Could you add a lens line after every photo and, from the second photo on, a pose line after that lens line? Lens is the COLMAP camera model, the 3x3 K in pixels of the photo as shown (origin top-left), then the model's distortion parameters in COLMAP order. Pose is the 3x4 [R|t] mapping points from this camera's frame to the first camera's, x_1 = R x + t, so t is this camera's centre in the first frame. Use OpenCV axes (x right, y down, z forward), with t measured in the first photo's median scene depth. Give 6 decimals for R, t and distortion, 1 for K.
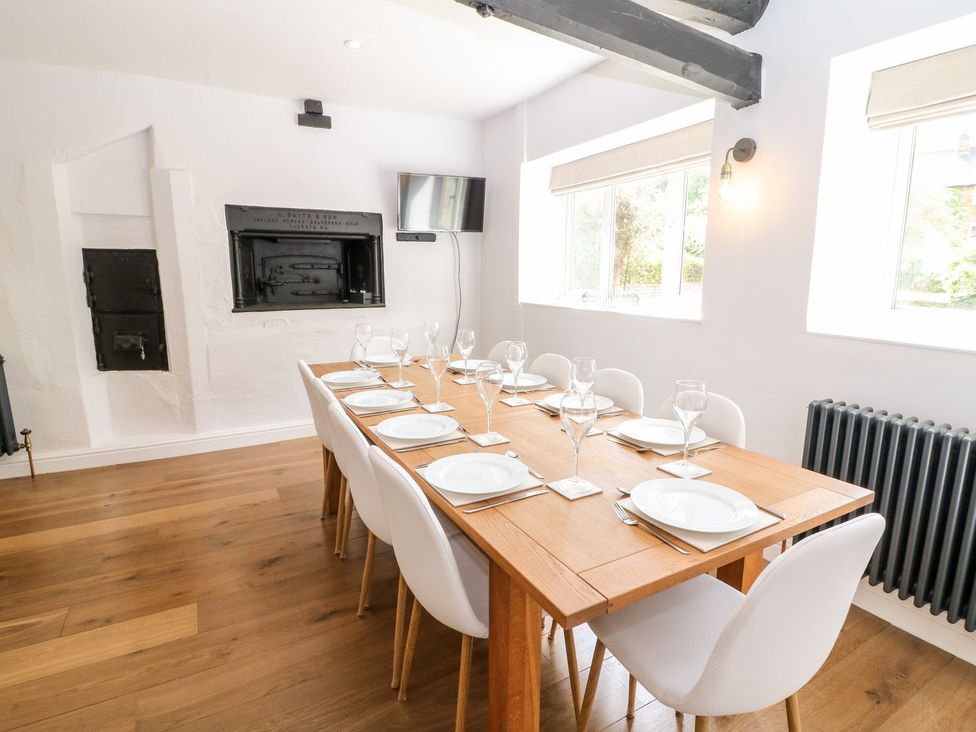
lens RADIAL K [[513.7, 0, 488.0], [0, 513.7, 366.0], [0, 0, 1]] dist [0.002585, -0.014952]
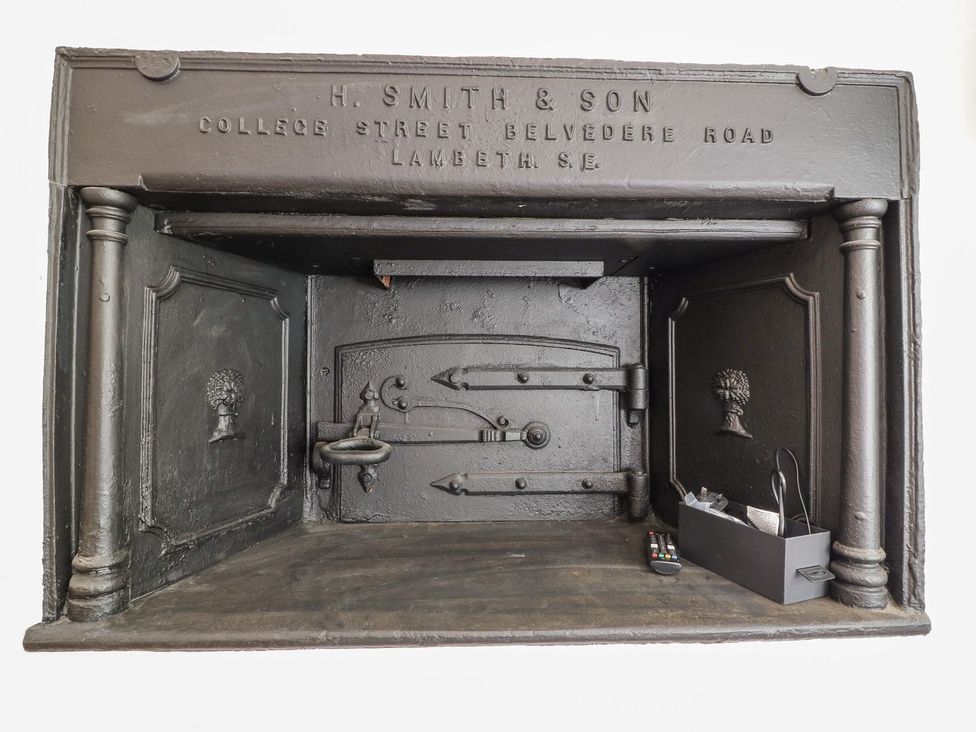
lens RADIAL K [[509.7, 0, 488.0], [0, 509.7, 366.0], [0, 0, 1]] dist [0.000283, -0.012901]
pose [[0.892386, -0.007602, -0.451208, -0.251985], [-0.083779, 0.979686, -0.182200, -0.157621], [0.443427, 0.200395, 0.873621, 0.797005]]
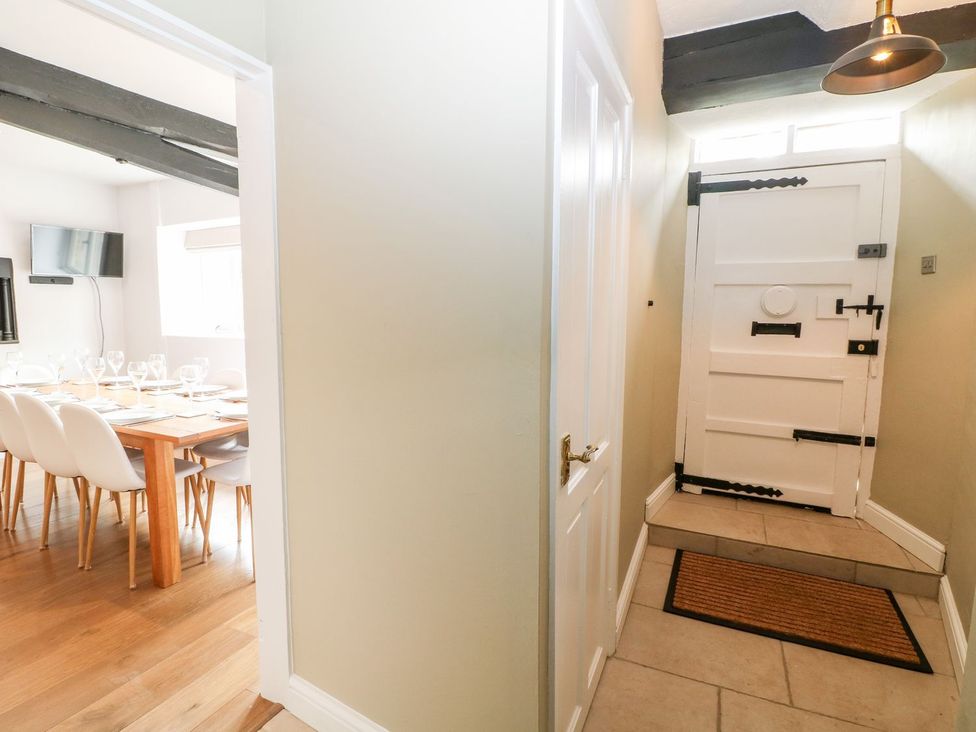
lens RADIAL K [[513.7, 0, 488.0], [0, 513.7, 366.0], [0, 0, 1]] dist [0.002585, -0.014952]
pose [[0.819167, -0.055312, 0.570882, -0.006513], [0.101862, 0.993546, -0.049899, 0.086865], [-0.564438, 0.099027, 0.819514, -0.429919]]
